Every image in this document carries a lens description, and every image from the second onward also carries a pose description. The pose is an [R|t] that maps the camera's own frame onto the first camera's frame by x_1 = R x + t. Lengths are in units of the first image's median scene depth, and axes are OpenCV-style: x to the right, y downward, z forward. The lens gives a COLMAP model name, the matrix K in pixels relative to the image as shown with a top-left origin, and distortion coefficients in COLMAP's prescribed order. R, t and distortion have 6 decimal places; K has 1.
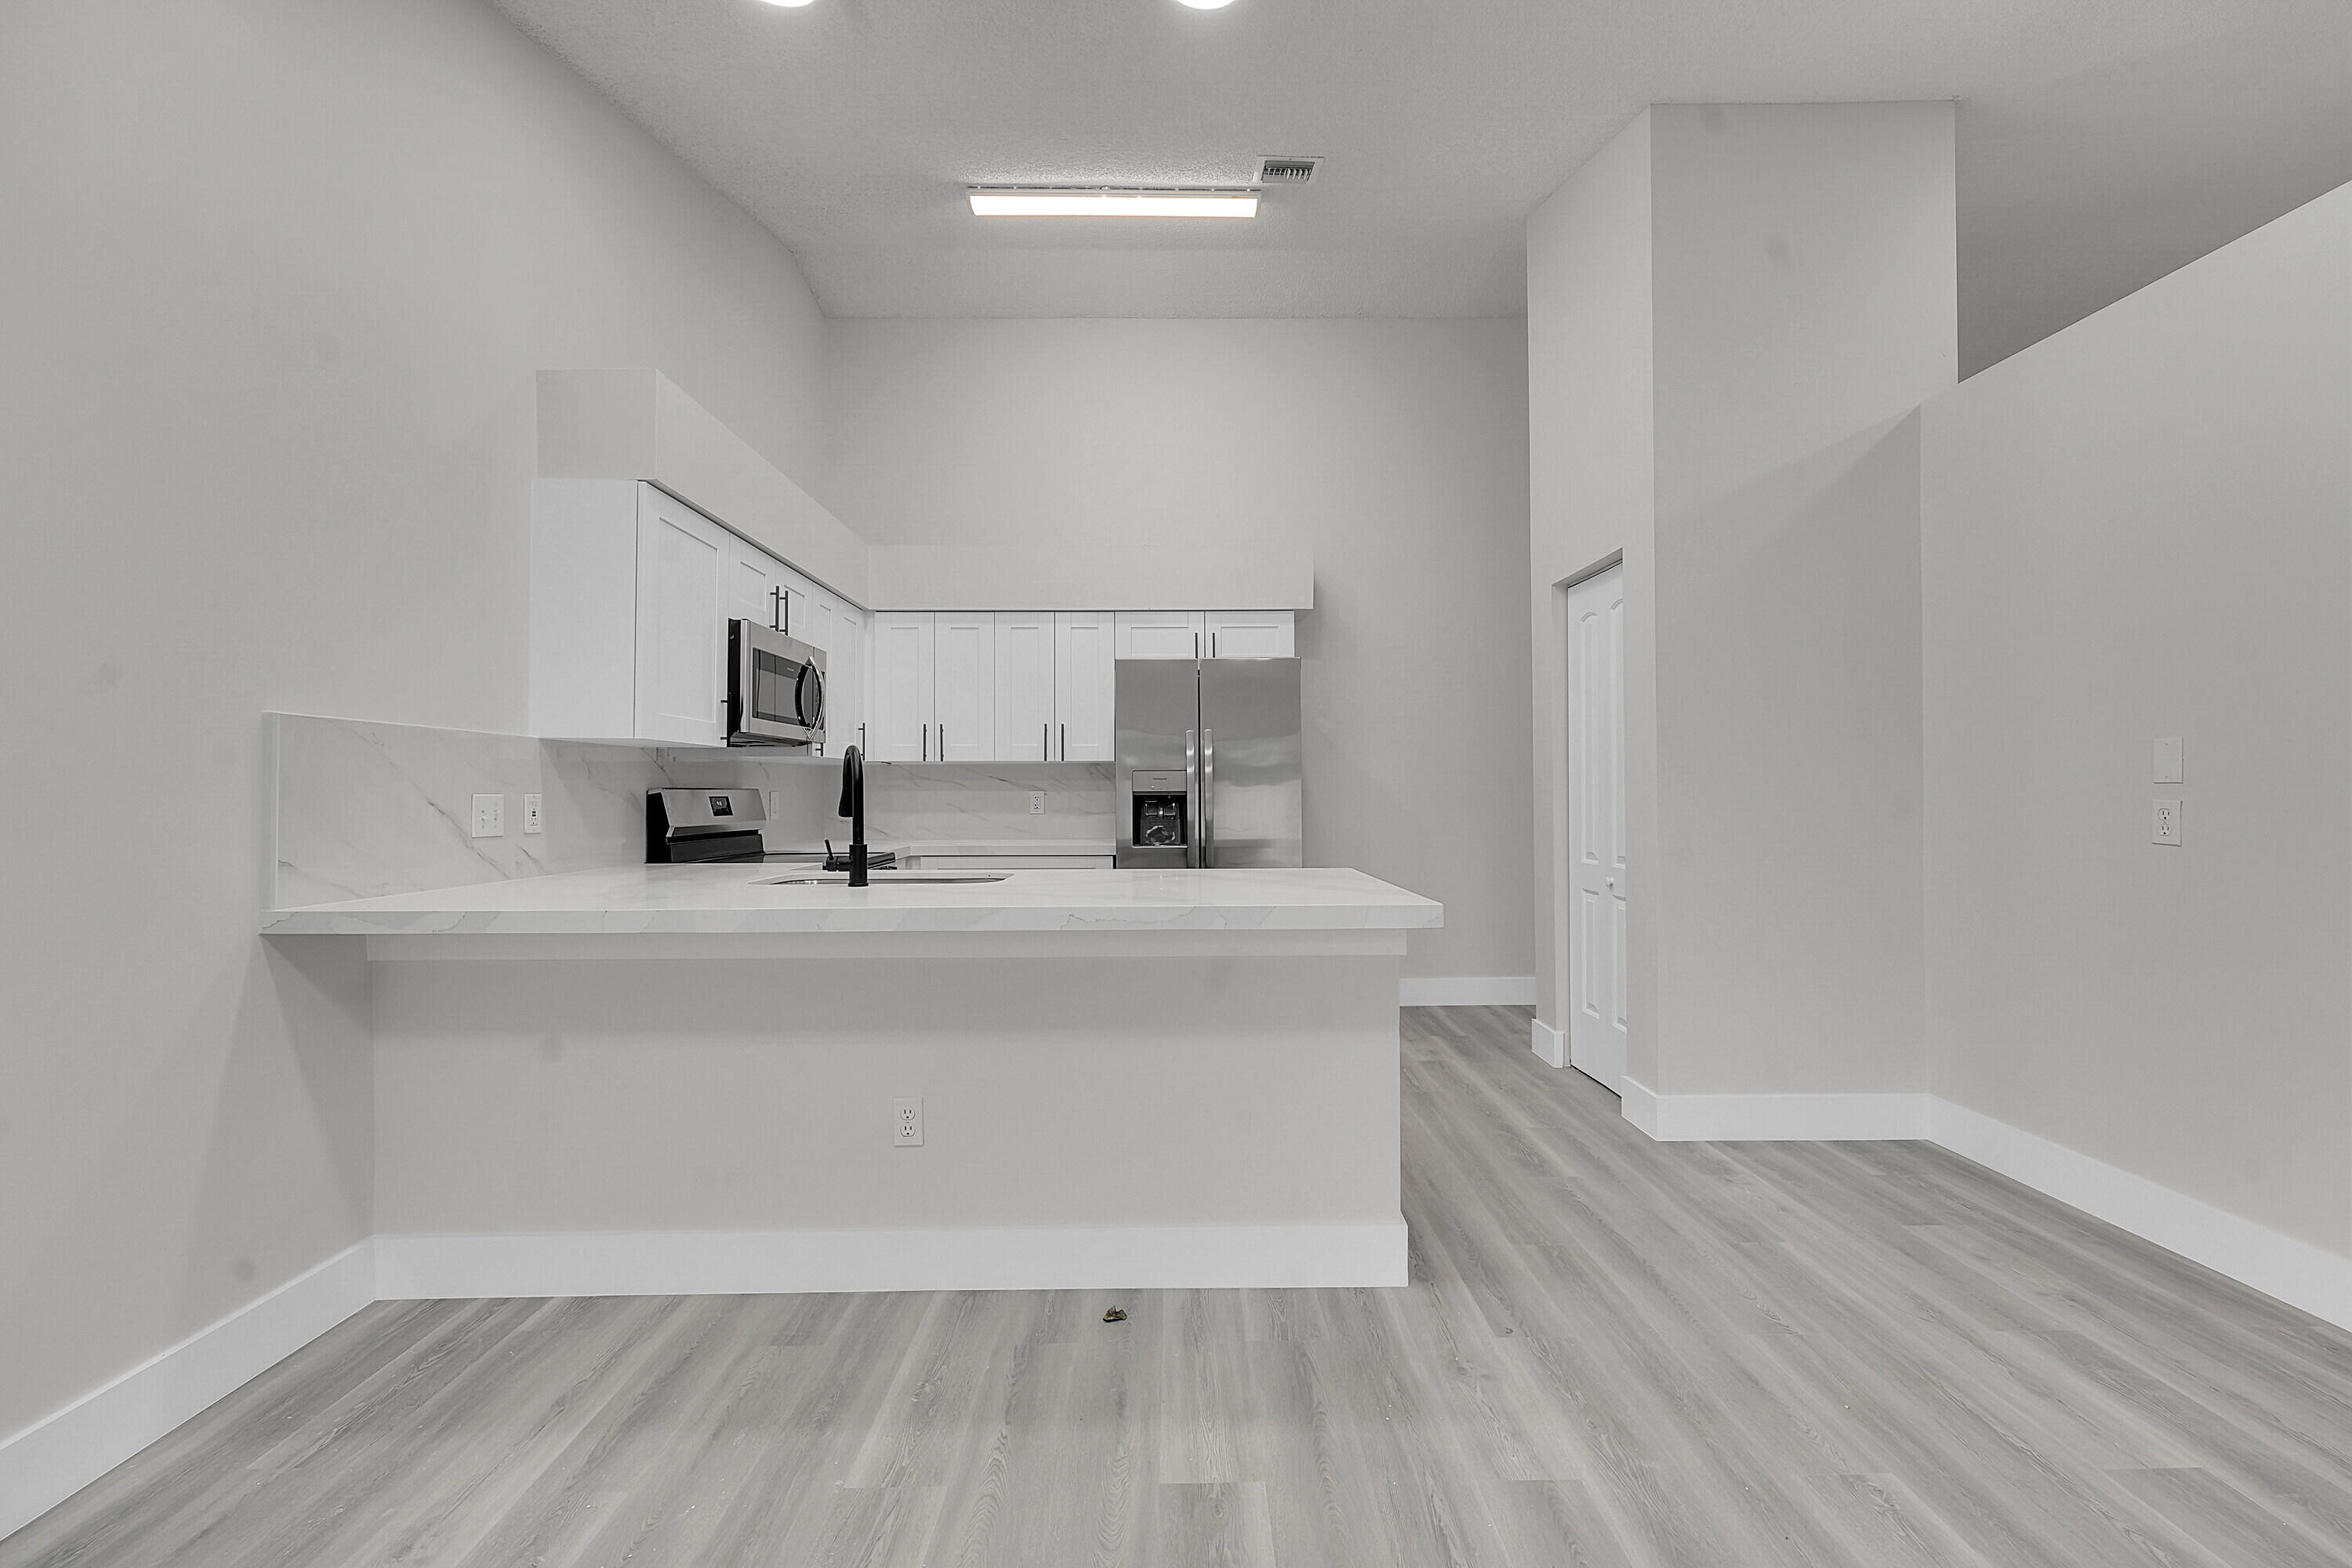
lens RADIAL K [[955.8, 0, 1177.3], [0, 955.8, 786.9], [0, 0, 1]] dist [-0.000260, 0.000007]
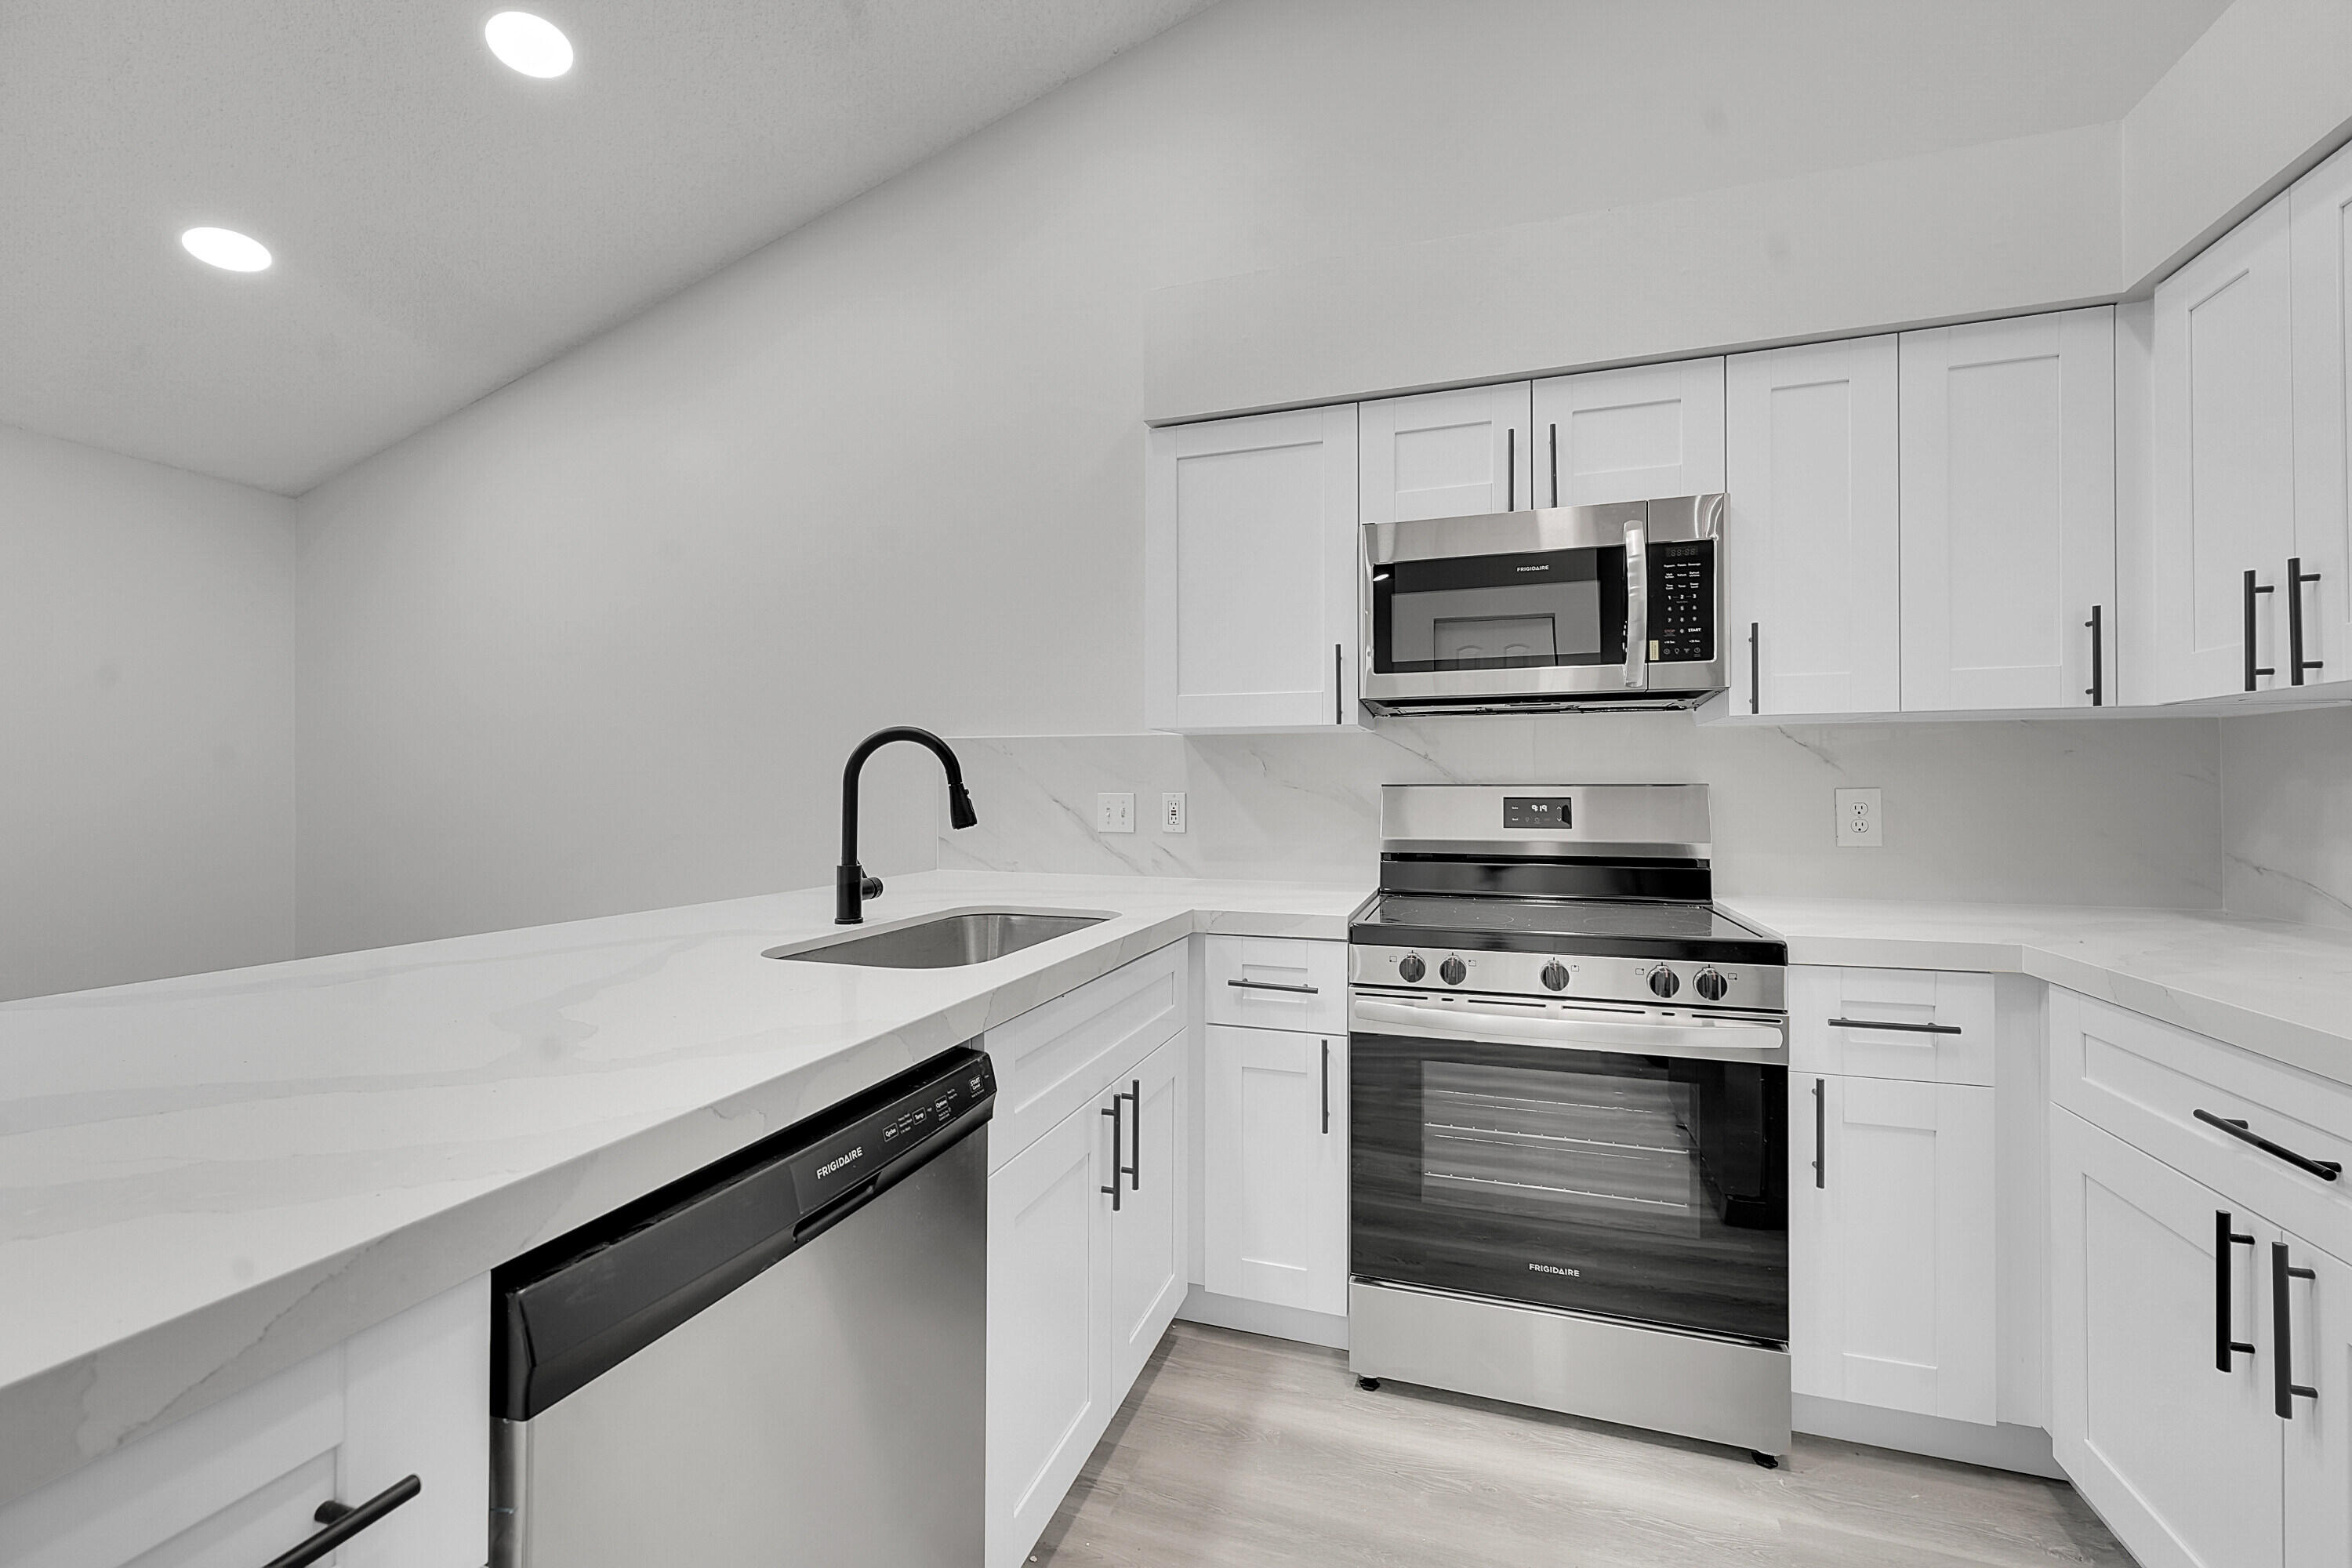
lens RADIAL K [[955.8, 0, 1176.6], [0, 955.8, 785.4], [0, 0, 1]] dist [-0.000260, 0.000007]
pose [[-0.321449, -0.004576, -0.946916, 0.269017], [0.008211, 0.999937, -0.007619, 0.008380], [0.946891, -0.010224, -0.321391, 1.400927]]
